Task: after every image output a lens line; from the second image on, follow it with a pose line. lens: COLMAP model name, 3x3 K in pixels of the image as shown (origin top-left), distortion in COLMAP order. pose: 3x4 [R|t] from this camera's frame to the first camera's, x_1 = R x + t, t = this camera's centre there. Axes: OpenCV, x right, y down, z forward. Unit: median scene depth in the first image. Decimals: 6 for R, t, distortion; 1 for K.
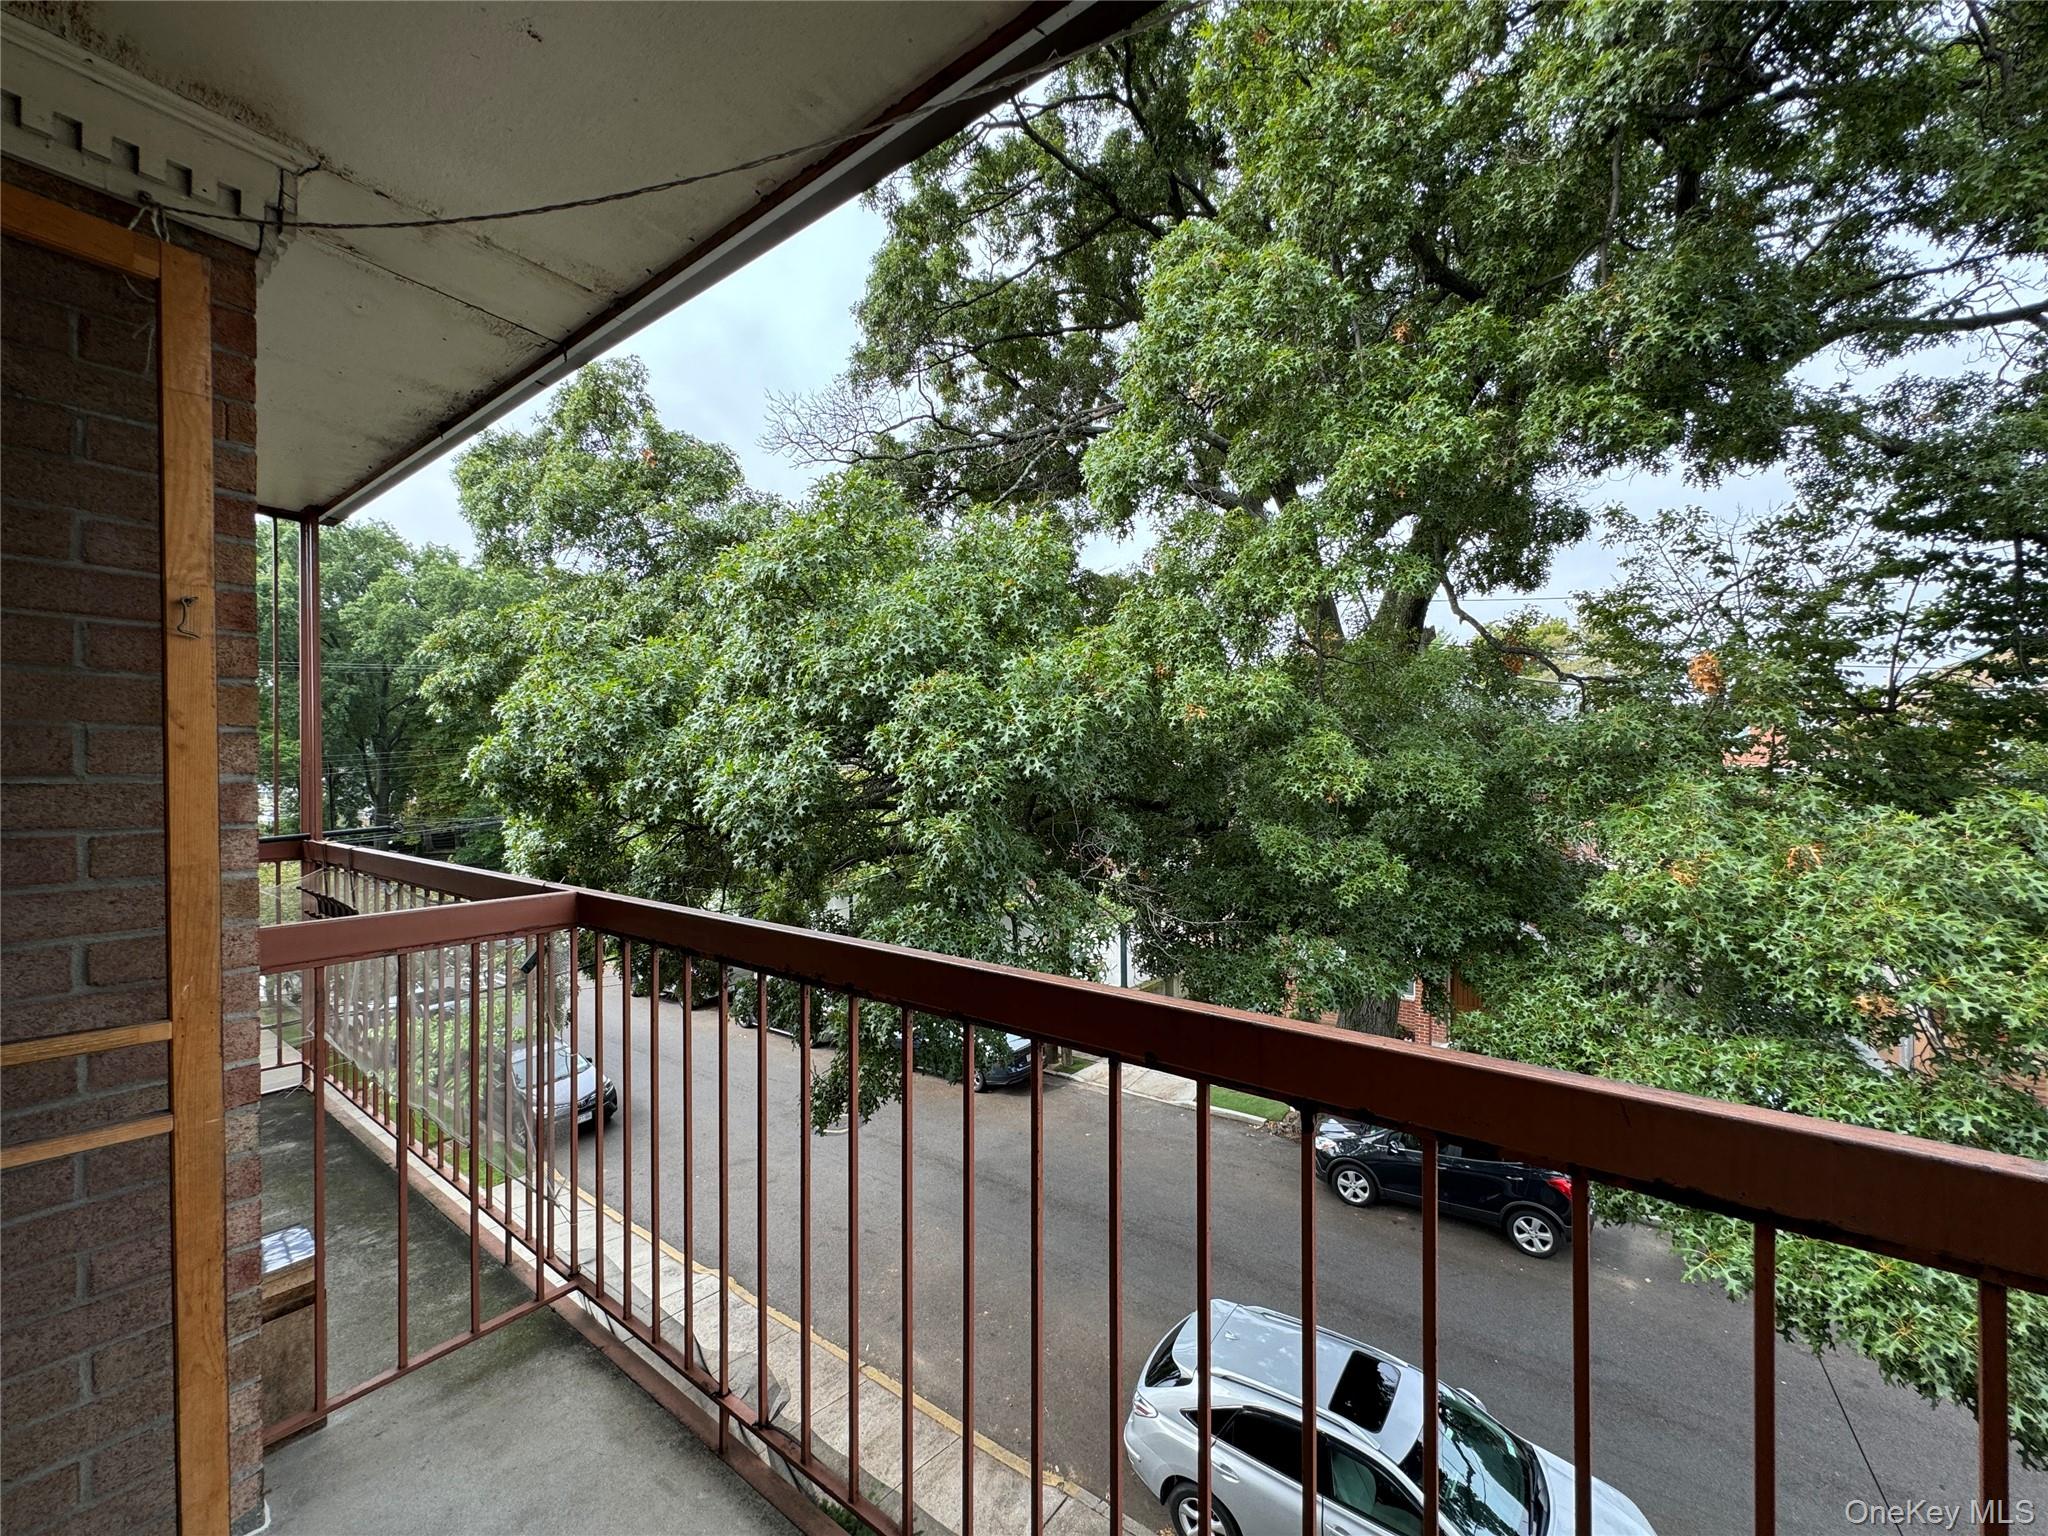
lens RADIAL K [[814.1, 0, 1028.2], [0, 814.1, 769.1], [0, 0, 1]] dist [-0.000905, -0.000208]
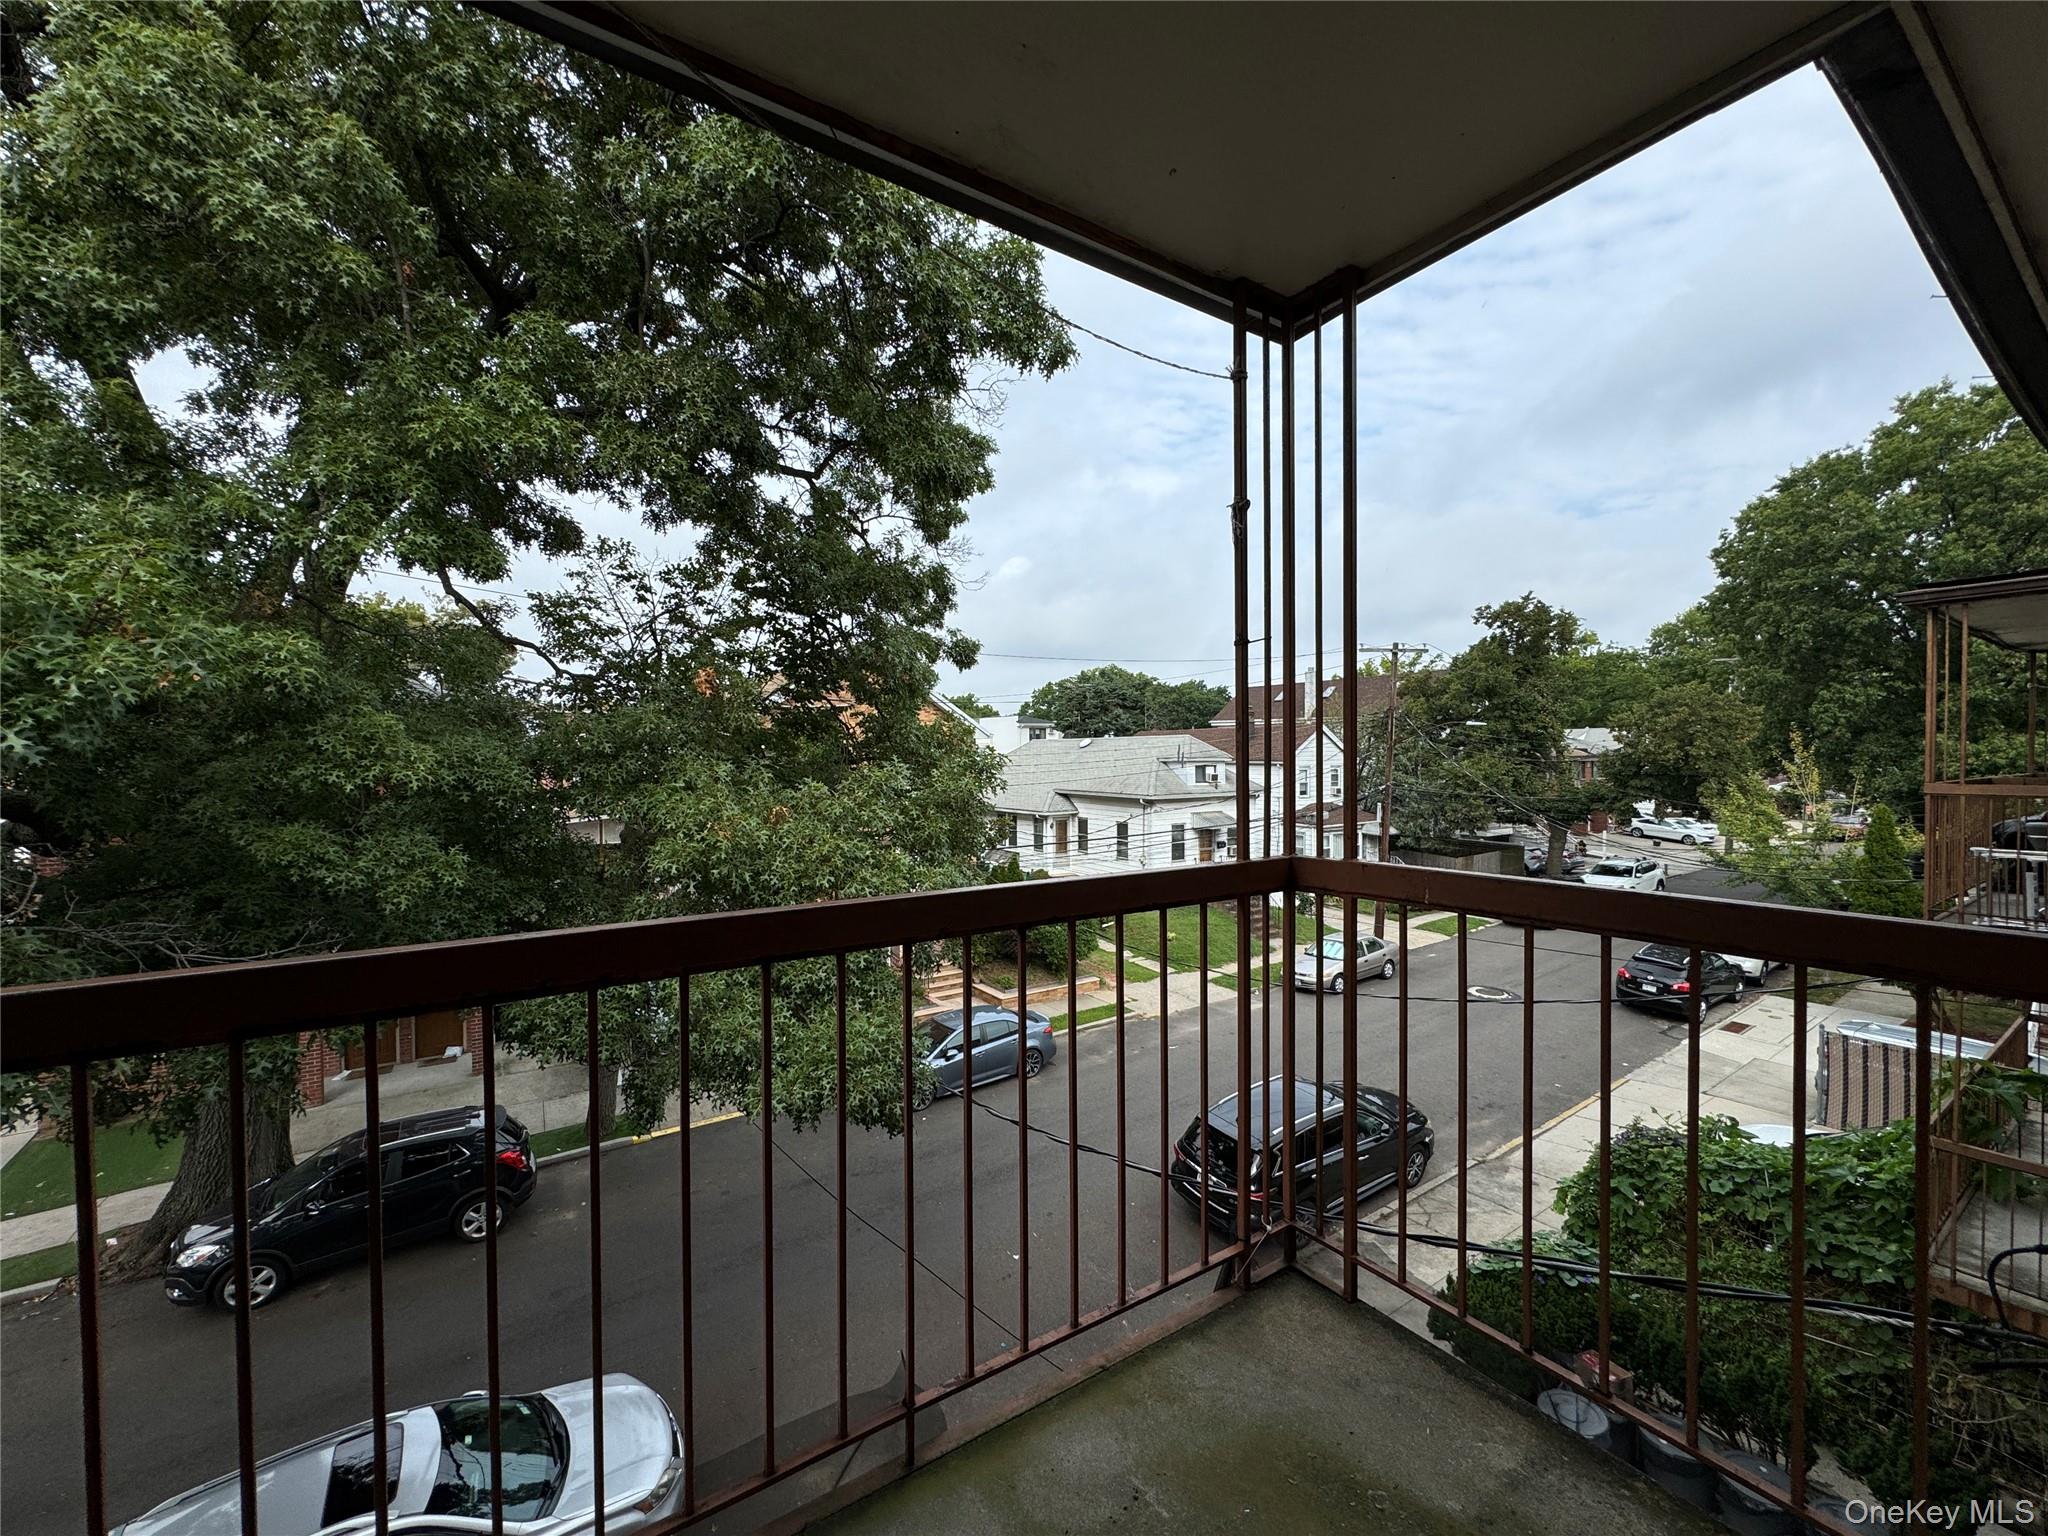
lens RADIAL K [[814.1, 0, 1023.3], [0, 814.1, 764.8], [0, 0, 1]] dist [-0.000905, -0.000208]
pose [[0.331826, -0.008467, 0.943303, -0.140725], [0.003833, 0.999964, 0.007627, 0.004617], [-0.943333, 0.001085, 0.331846, 0.044820]]
